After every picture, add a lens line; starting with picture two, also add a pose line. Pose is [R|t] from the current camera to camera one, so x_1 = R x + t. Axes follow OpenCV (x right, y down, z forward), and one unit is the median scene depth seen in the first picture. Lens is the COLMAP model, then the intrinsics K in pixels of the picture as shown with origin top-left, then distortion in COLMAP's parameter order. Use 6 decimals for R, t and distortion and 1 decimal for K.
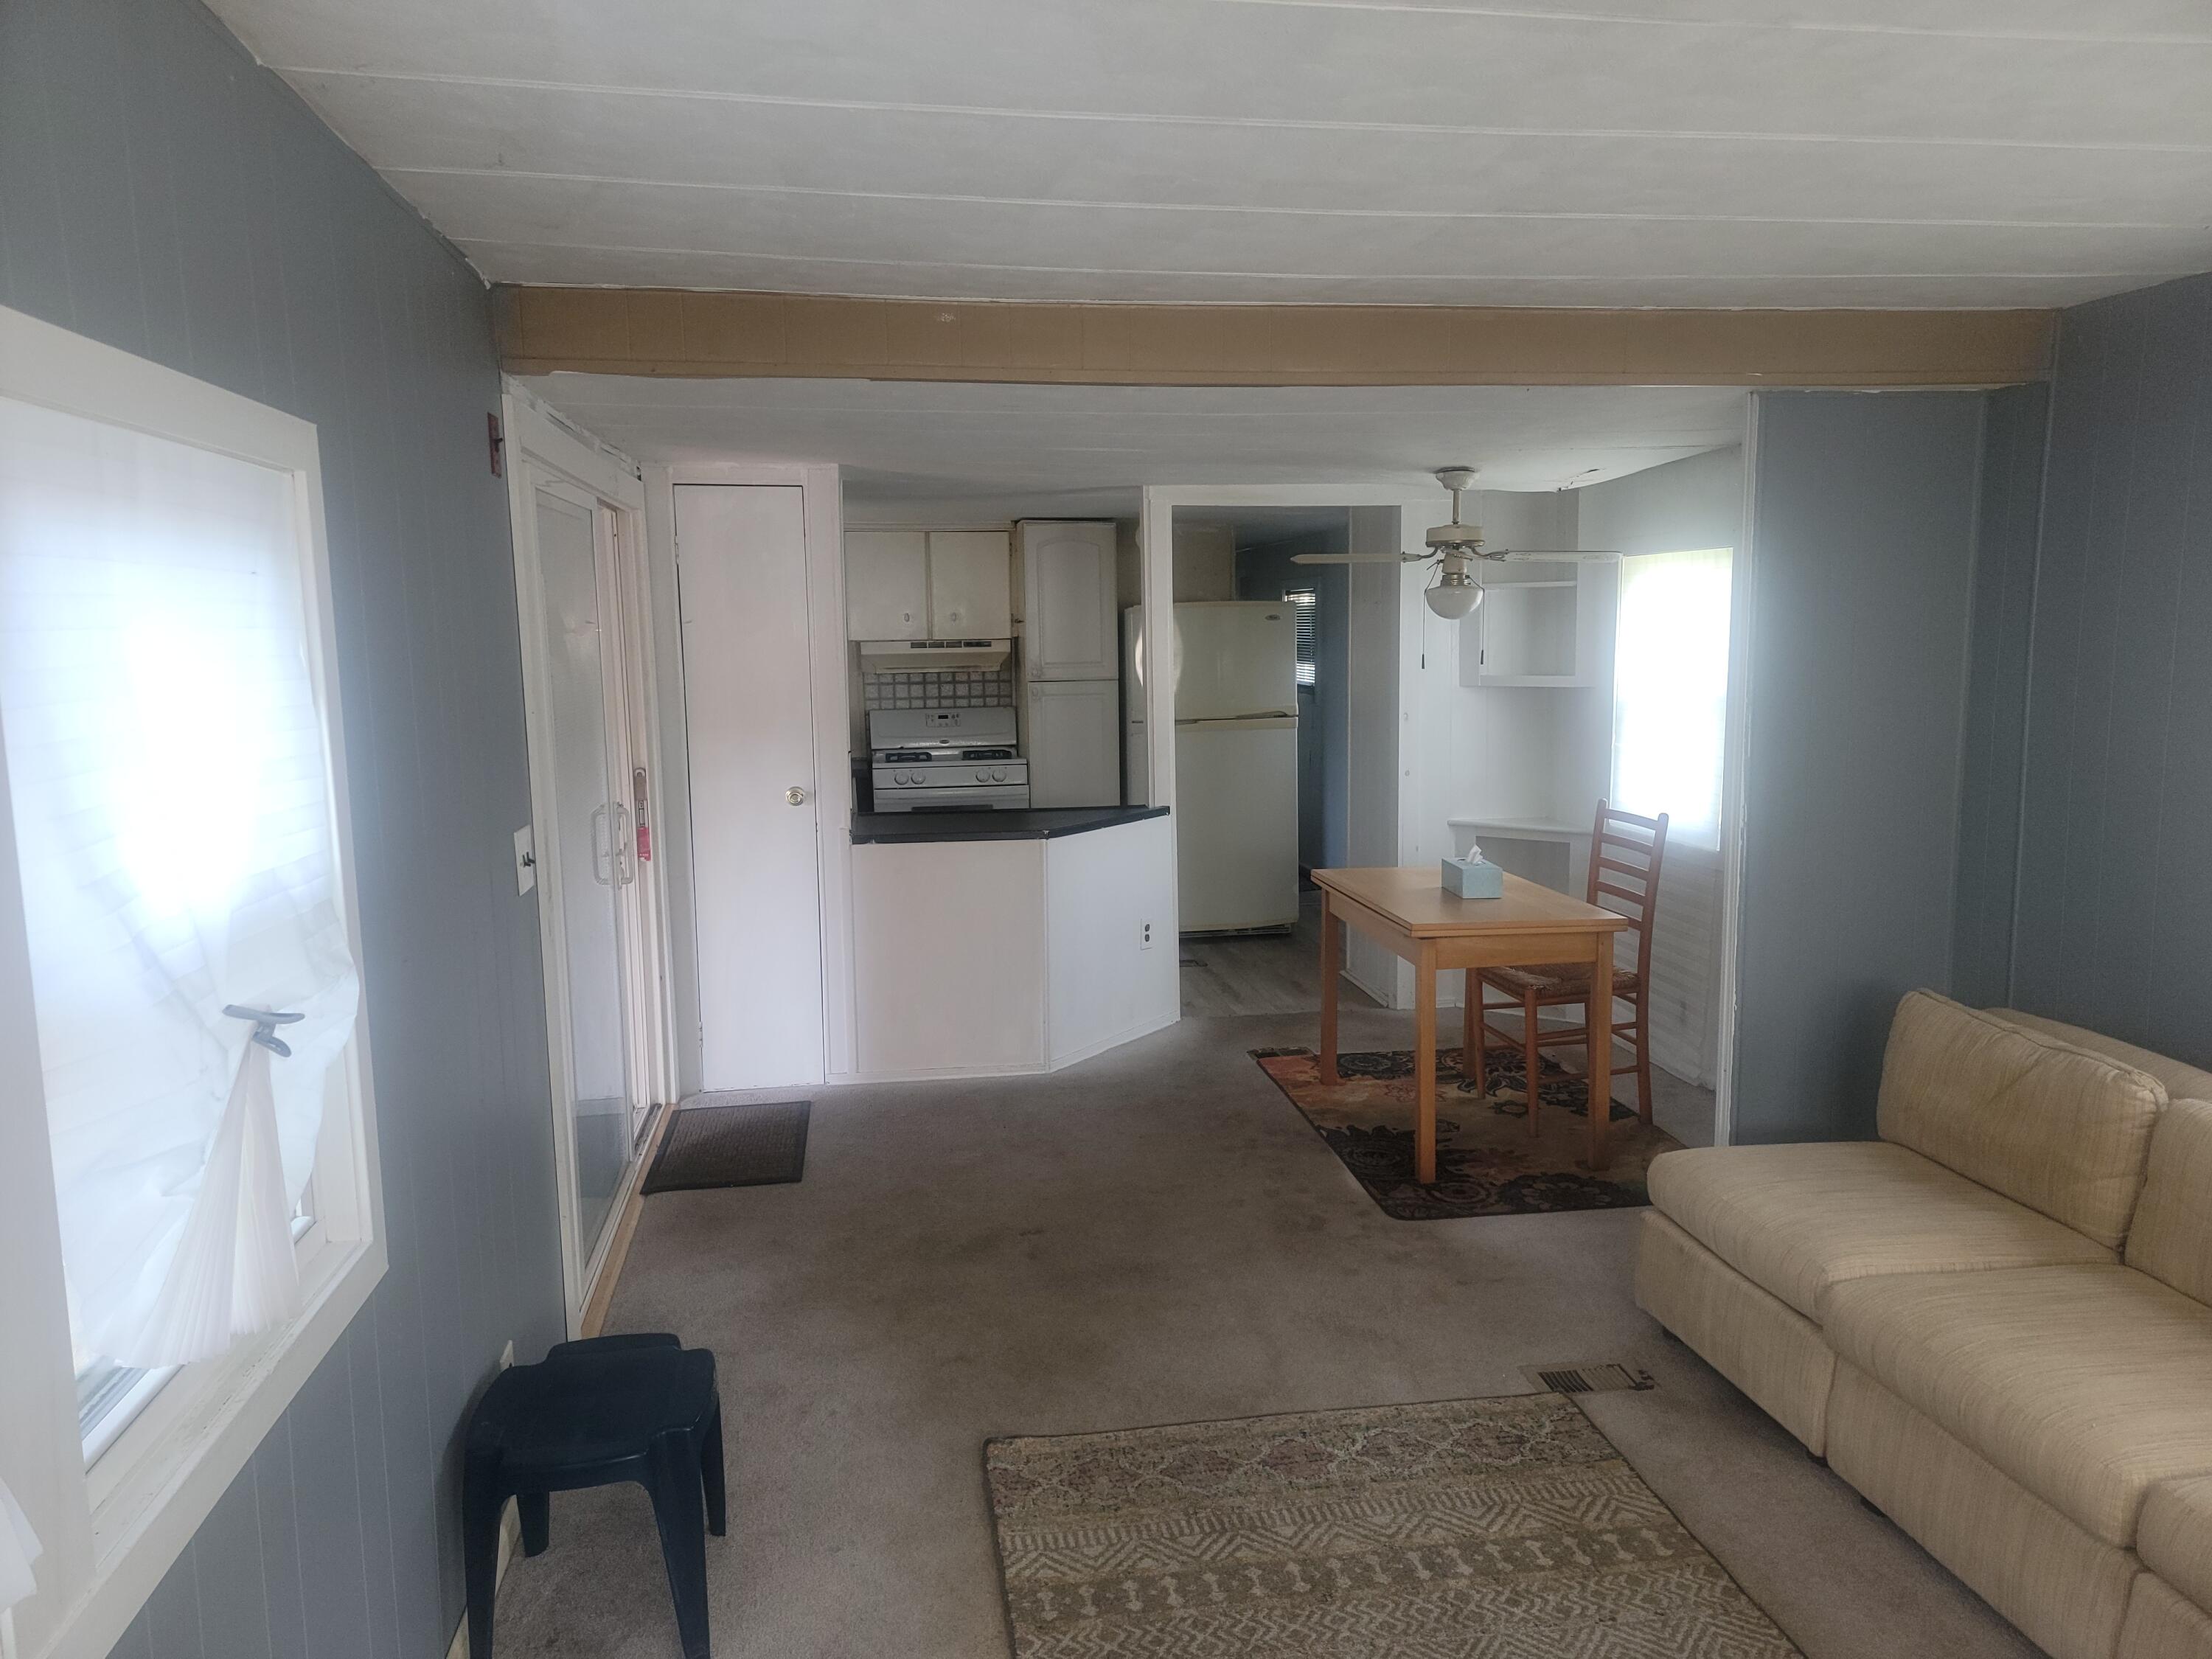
lens RADIAL K [[1546.4, 0, 1105.5], [0, 1546.4, 828.9], [0, 0, 1]] dist [0.013582, 0.001671]
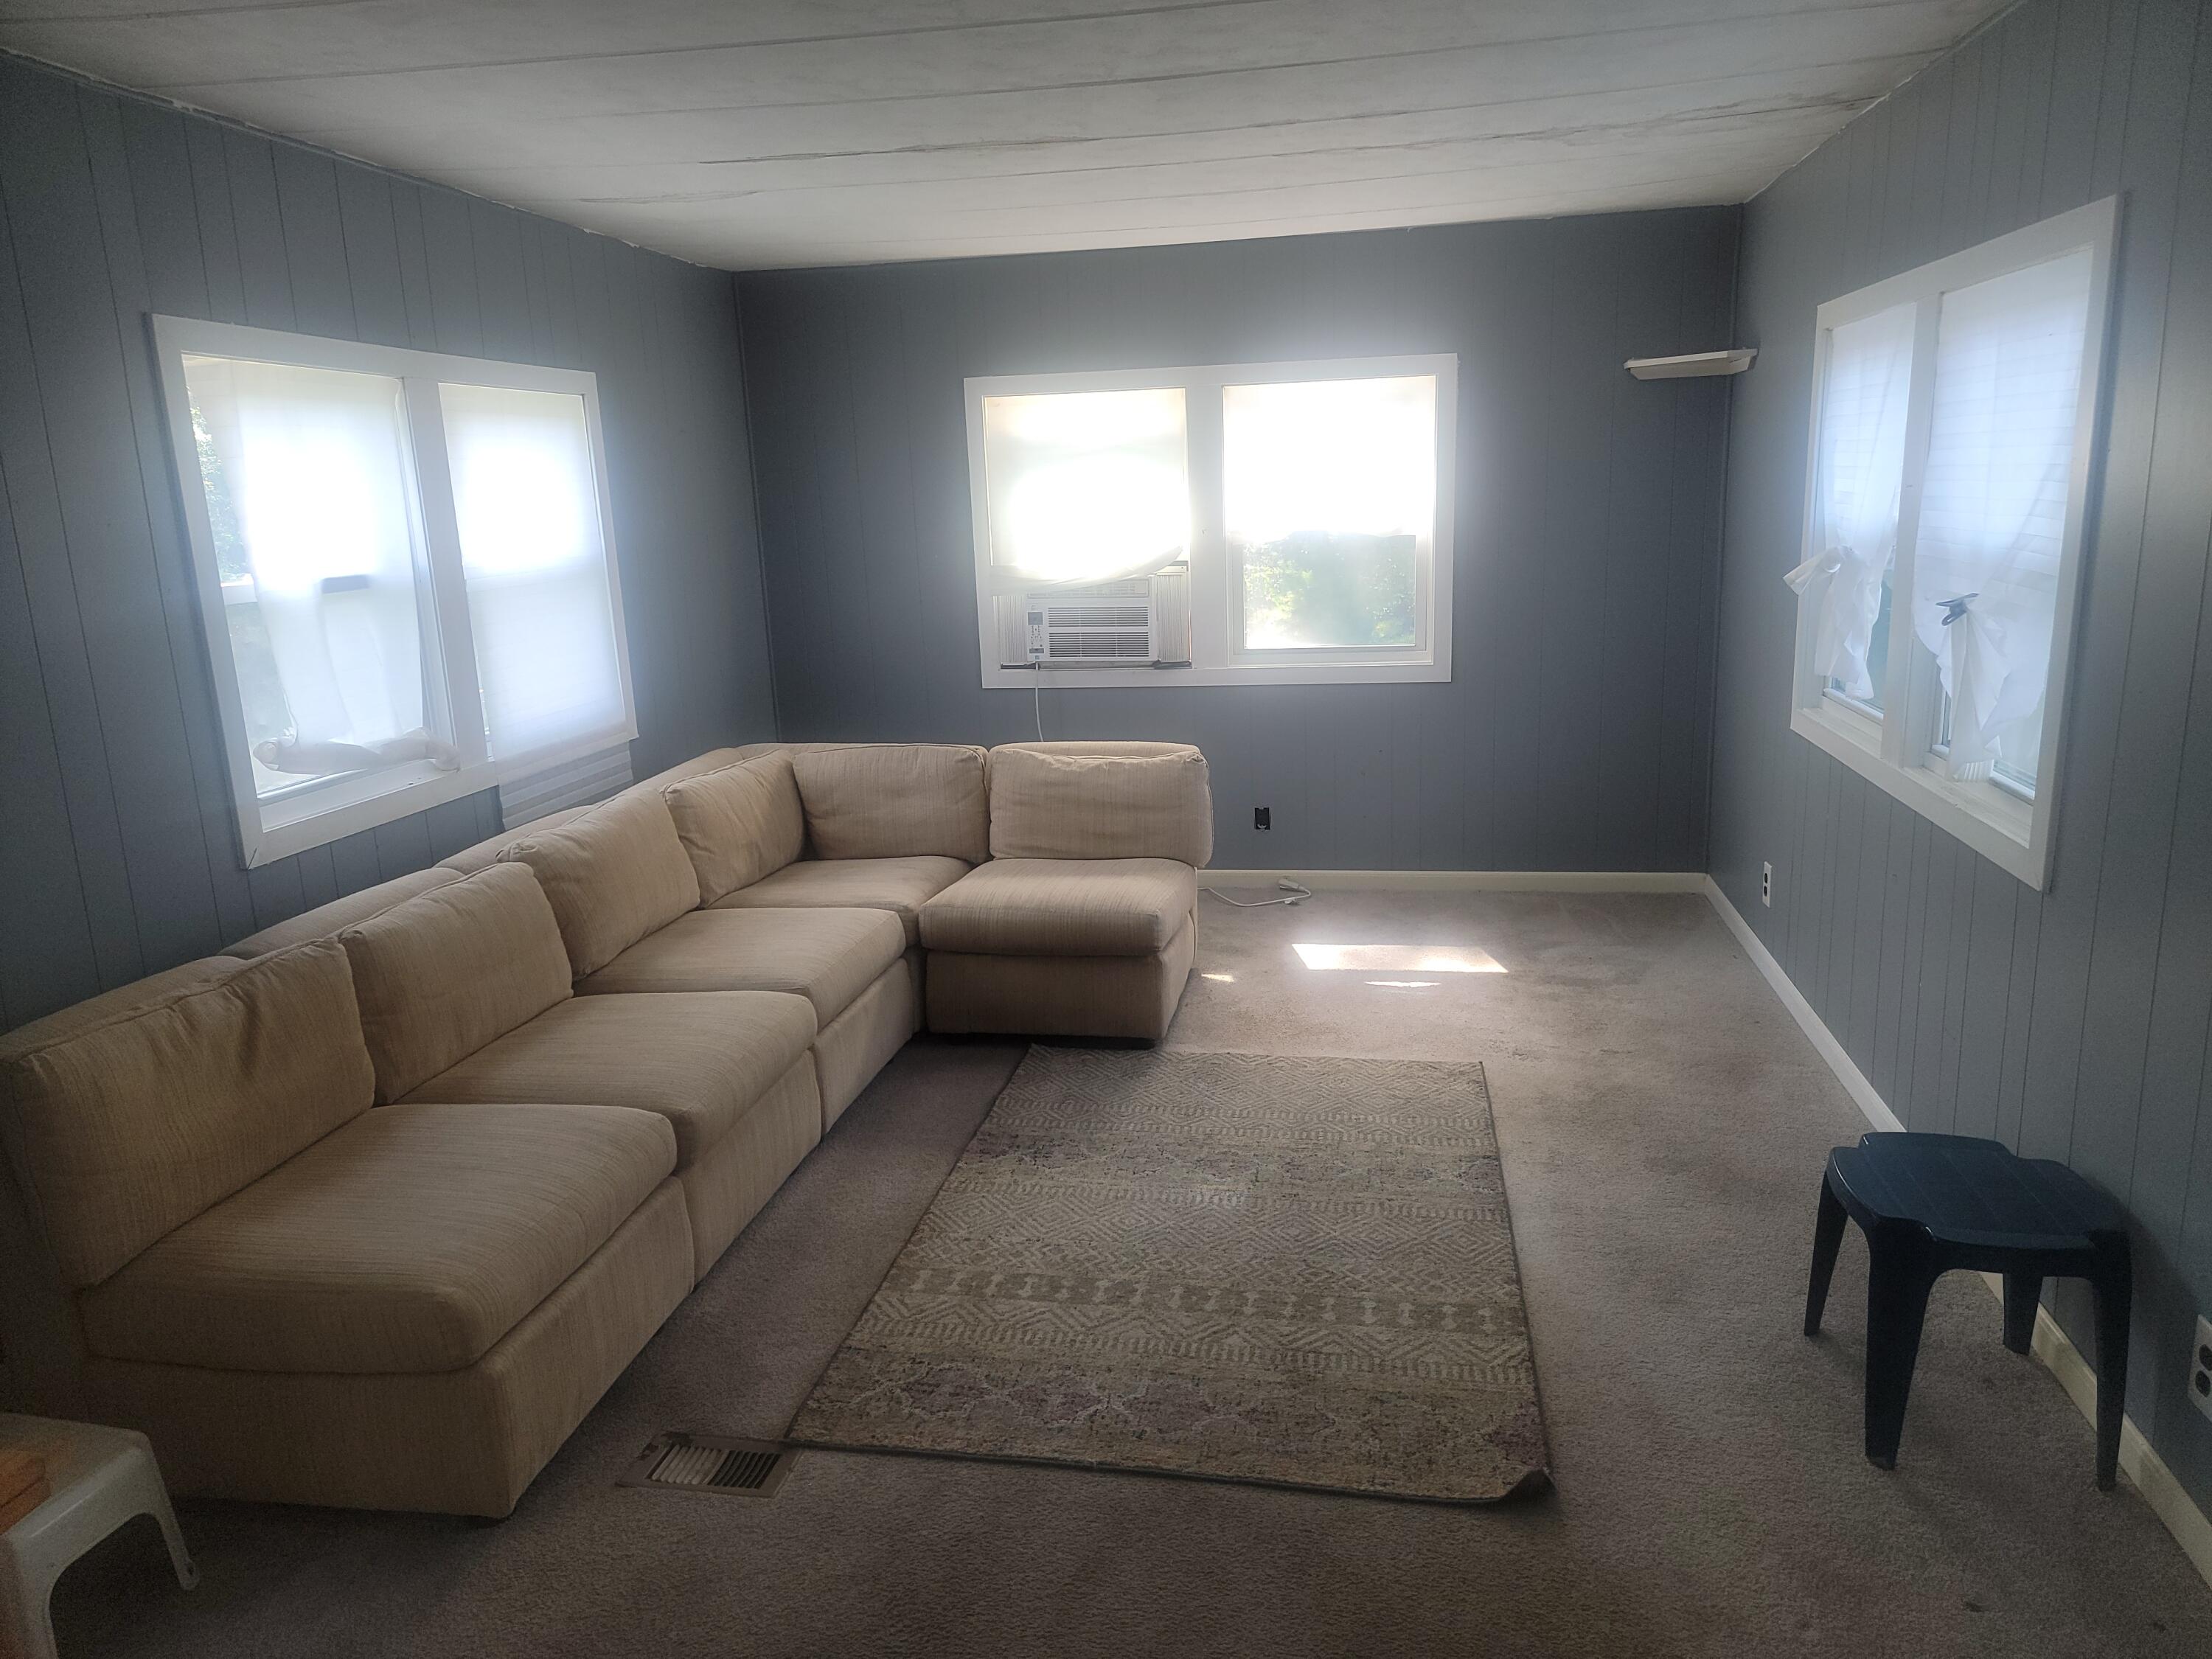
lens RADIAL K [[1546.4, 0, 1109.7], [0, 1546.4, 835.2], [0, 0, 1]] dist [0.013582, 0.001671]
pose [[-0.943993, -0.025705, 0.328964, -0.127615], [0.093655, 0.935088, 0.341818, -0.200271], [-0.316397, 0.353482, -0.880309, 1.796744]]
